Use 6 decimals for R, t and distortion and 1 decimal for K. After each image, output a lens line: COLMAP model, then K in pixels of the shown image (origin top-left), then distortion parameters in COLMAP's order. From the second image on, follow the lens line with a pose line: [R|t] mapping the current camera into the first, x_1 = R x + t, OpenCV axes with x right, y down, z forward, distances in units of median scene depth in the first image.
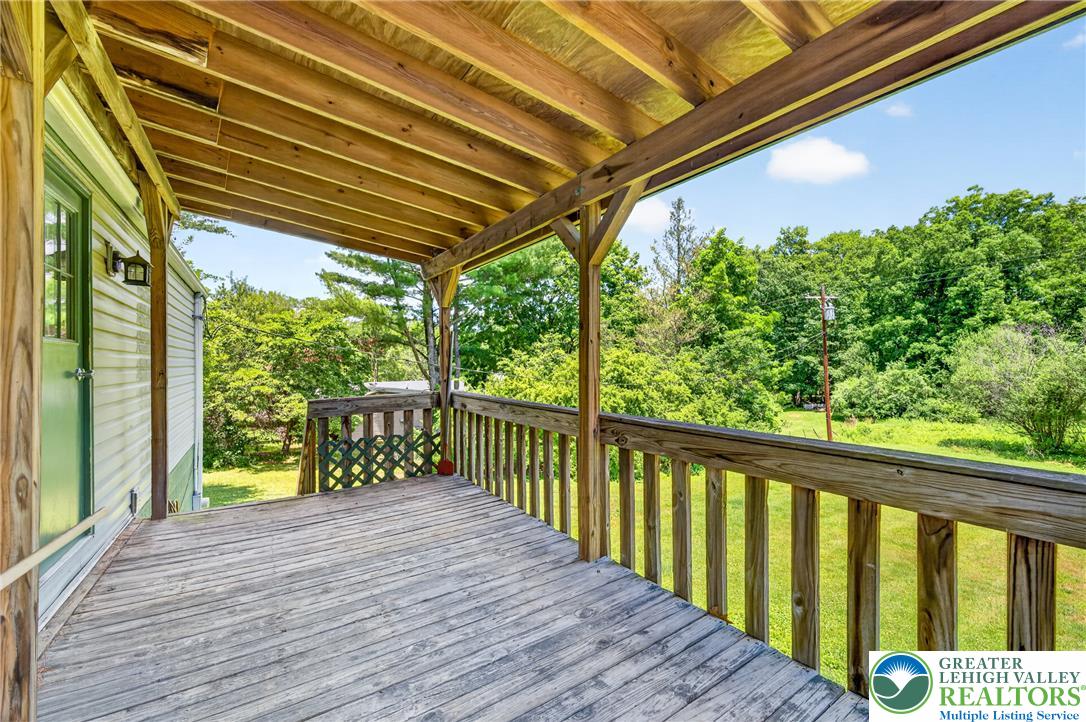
lens RADIAL K [[429.9, 0, 543.3], [0, 429.9, 362.3], [0, 0, 1]] dist [-0.002228, -0.000411]
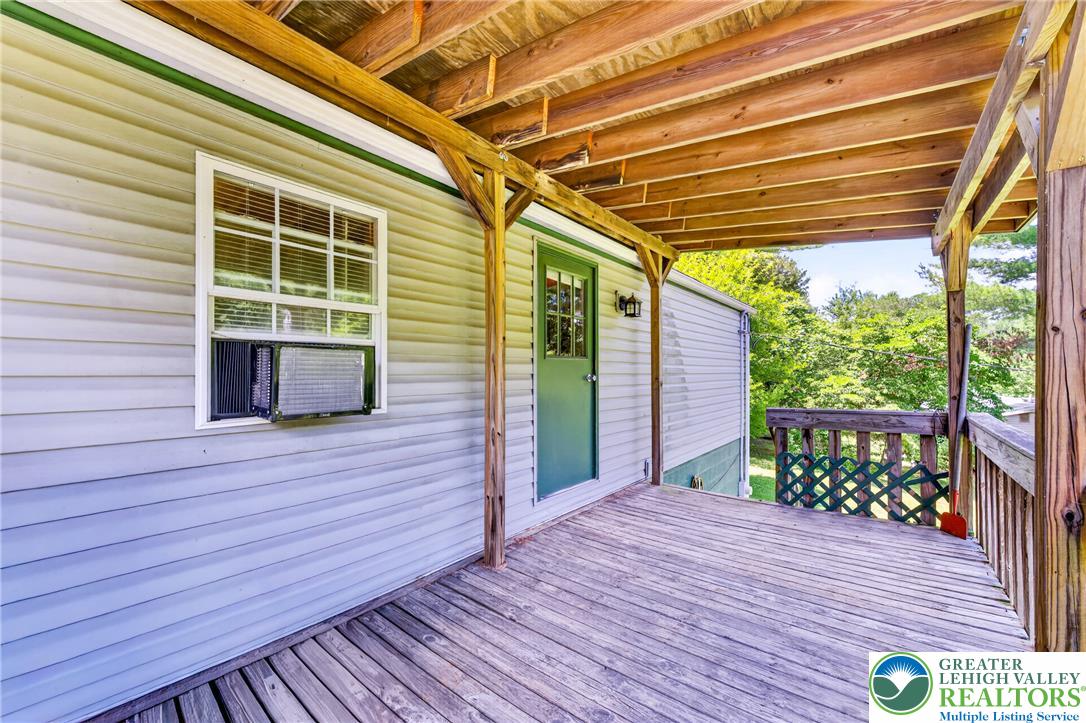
lens RADIAL K [[429.9, 0, 550.1], [0, 429.9, 368.8], [0, 0, 1]] dist [-0.002228, -0.000411]
pose [[0.327157, -0.001252, -0.944969, 0.269251], [-0.000381, 0.999999, -0.001457, -0.002397], [0.944970, 0.000837, 0.327157, 0.214578]]
